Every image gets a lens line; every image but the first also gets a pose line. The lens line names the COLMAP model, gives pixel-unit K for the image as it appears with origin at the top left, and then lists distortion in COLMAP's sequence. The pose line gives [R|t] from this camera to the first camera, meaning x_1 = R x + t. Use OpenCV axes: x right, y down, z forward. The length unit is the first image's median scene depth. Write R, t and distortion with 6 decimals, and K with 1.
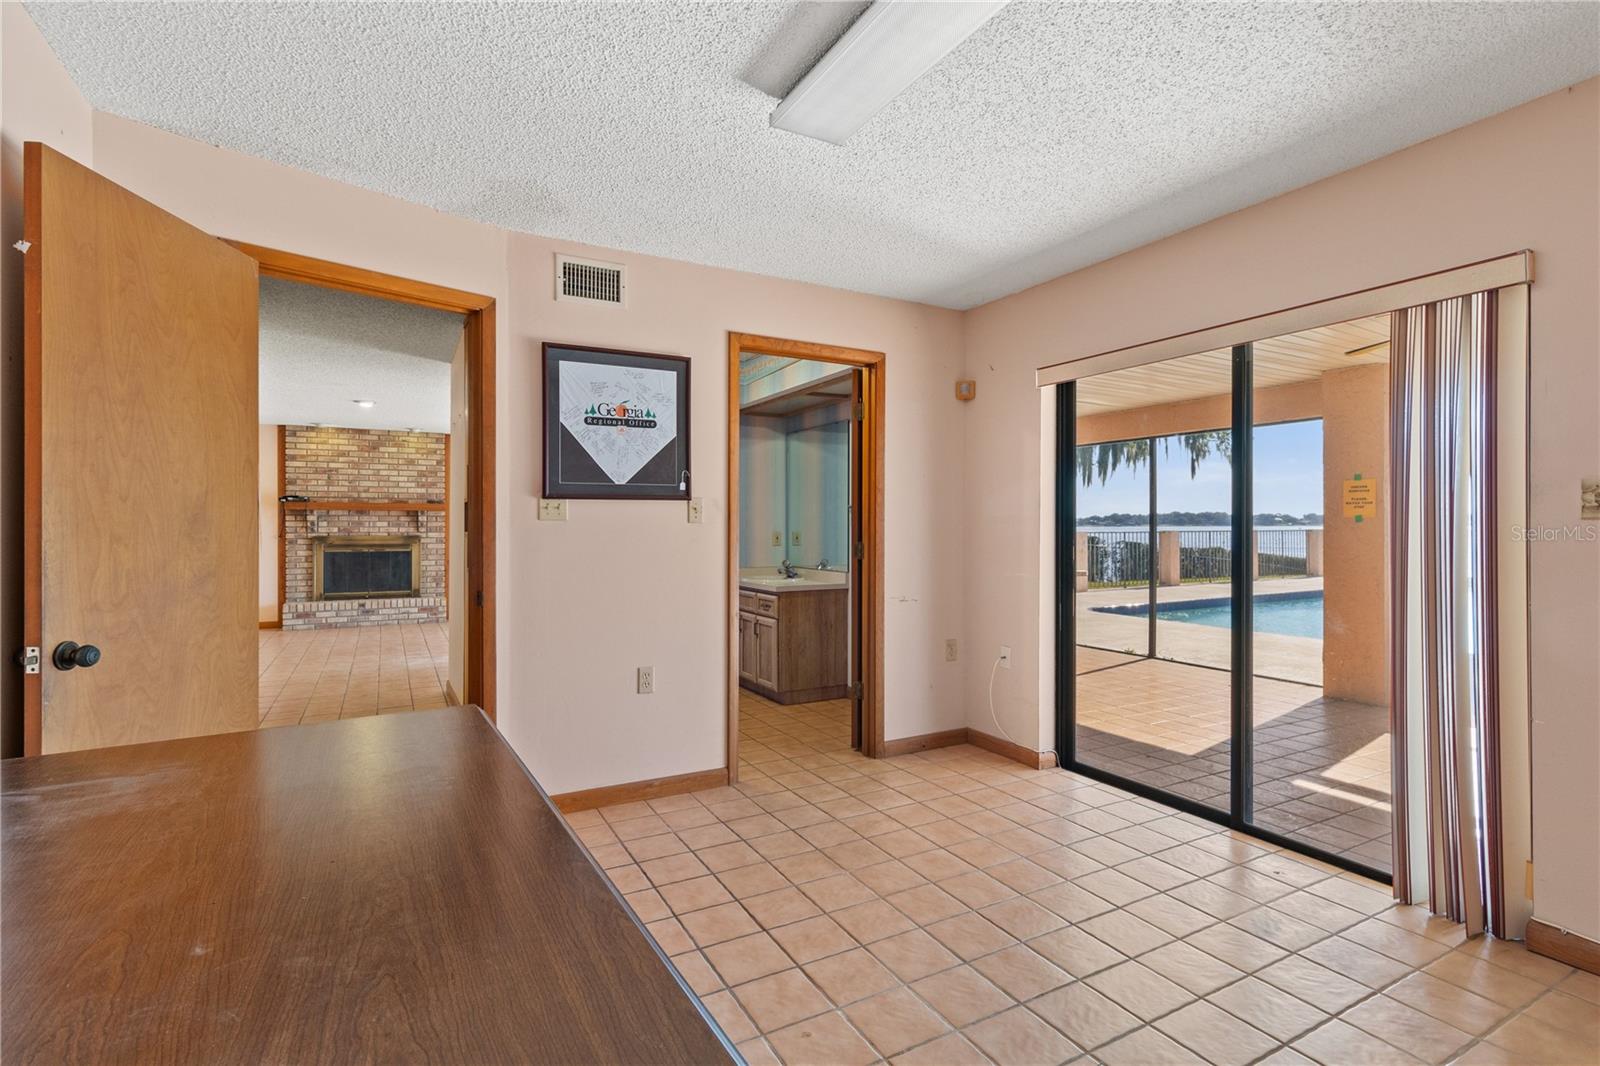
lens RADIAL K [[755.3, 0, 805.3], [0, 755.3, 526.3], [0, 0, 1]] dist [-0.002355, 0.000881]
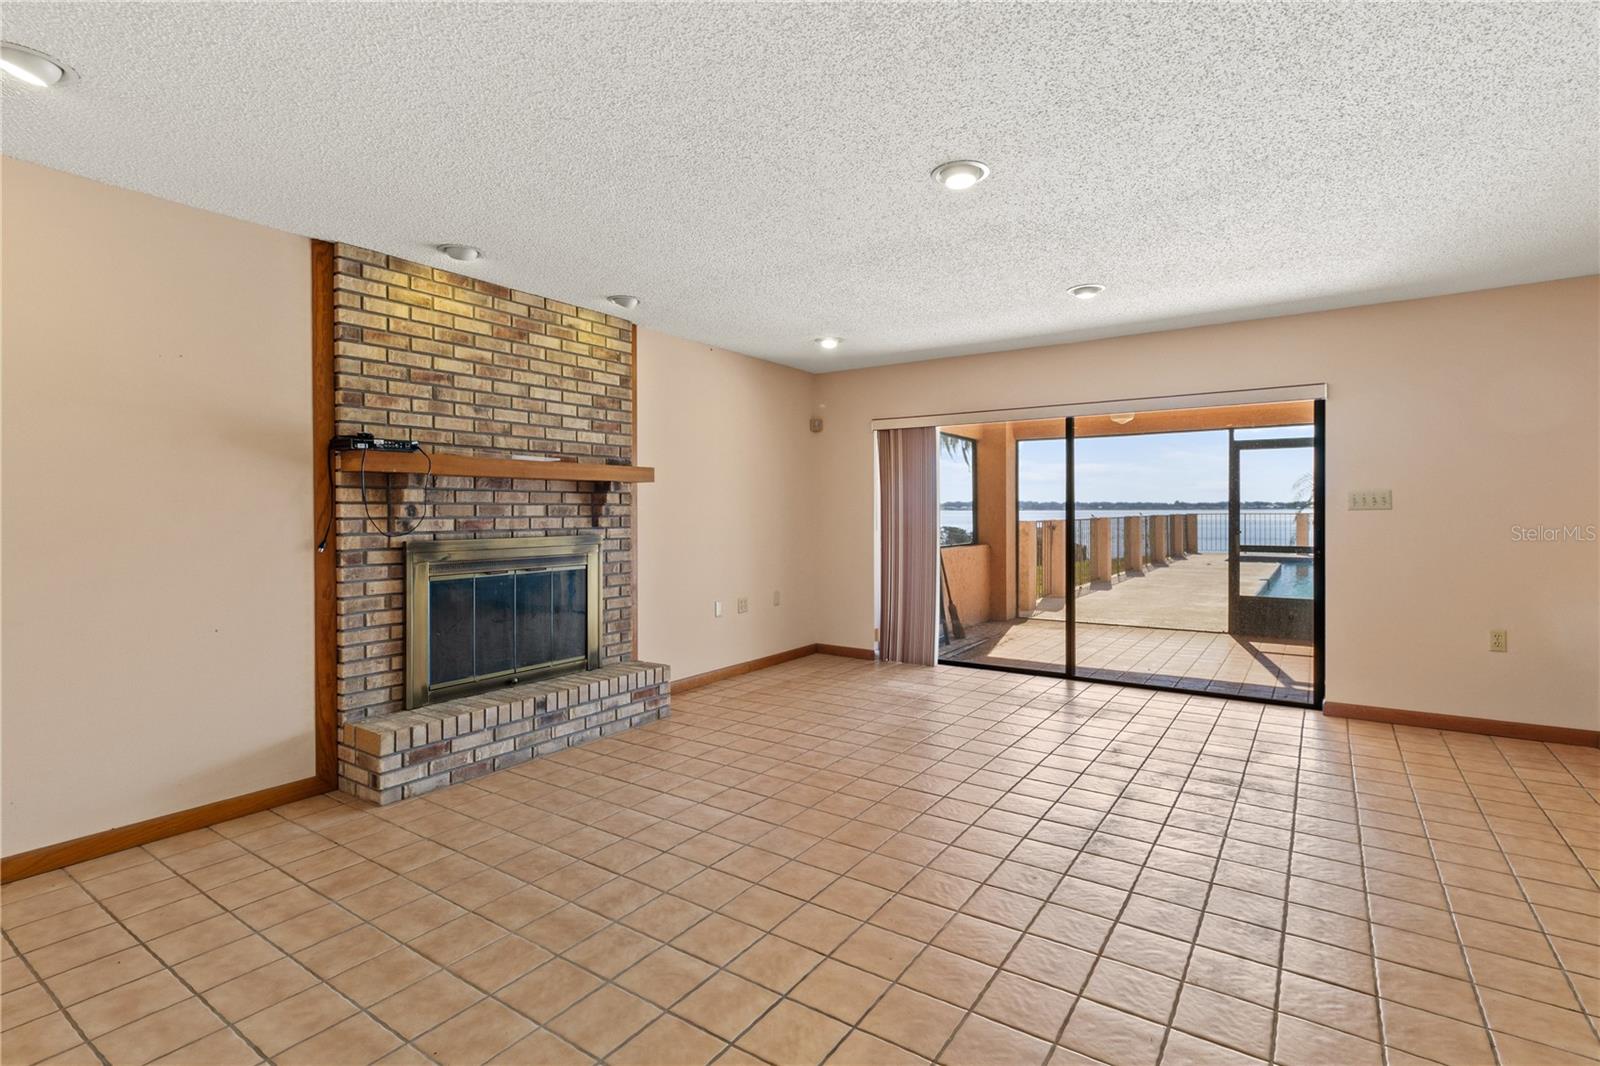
lens RADIAL K [[755.3, 0, 796.4], [0, 755.3, 520.7], [0, 0, 1]] dist [-0.002355, 0.000881]
pose [[0.898959, -0.012215, 0.437863, -0.629226], [0.009752, 0.999921, 0.007874, 0.000897], [-0.437925, -0.002808, 0.899007, 0.551876]]
